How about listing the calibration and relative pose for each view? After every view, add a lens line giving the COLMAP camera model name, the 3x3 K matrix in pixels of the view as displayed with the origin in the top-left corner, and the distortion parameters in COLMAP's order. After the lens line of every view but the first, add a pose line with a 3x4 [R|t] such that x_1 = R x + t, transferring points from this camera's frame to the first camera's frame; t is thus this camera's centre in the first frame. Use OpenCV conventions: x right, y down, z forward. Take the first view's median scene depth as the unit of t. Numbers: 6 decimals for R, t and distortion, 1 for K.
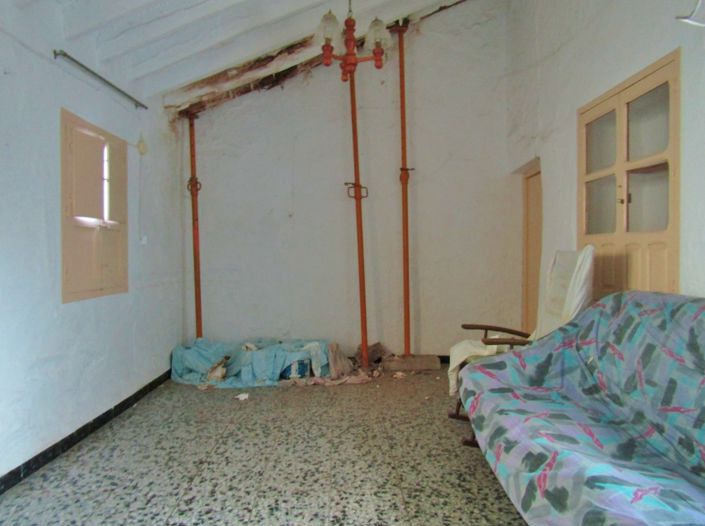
lens RADIAL K [[518.2, 0, 352.5], [0, 518.2, 263.0], [0, 0, 1]] dist [0.003833, 0.002445]
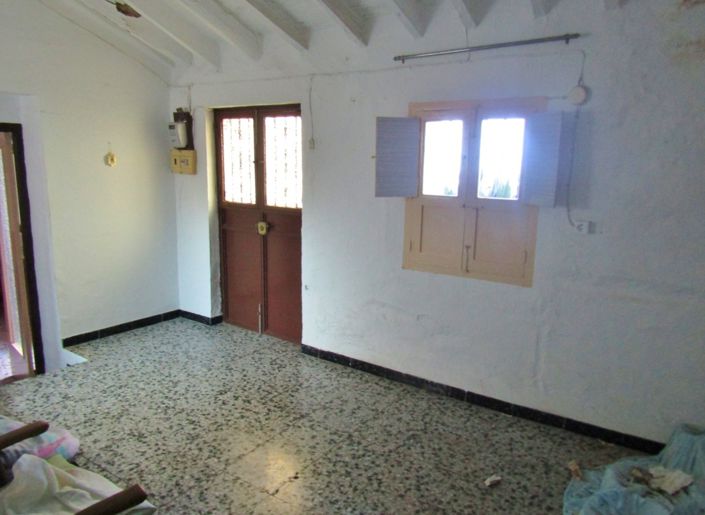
lens RADIAL K [[529.2, 0, 352.5], [0, 529.2, 257.5], [0, 0, 1]] dist [0.041720, -0.000994]
pose [[-0.593328, 0.134834, -0.793588, 0.470821], [-0.025402, 0.982244, 0.185879, -0.167167], [0.804560, 0.130445, -0.579368, 1.487185]]
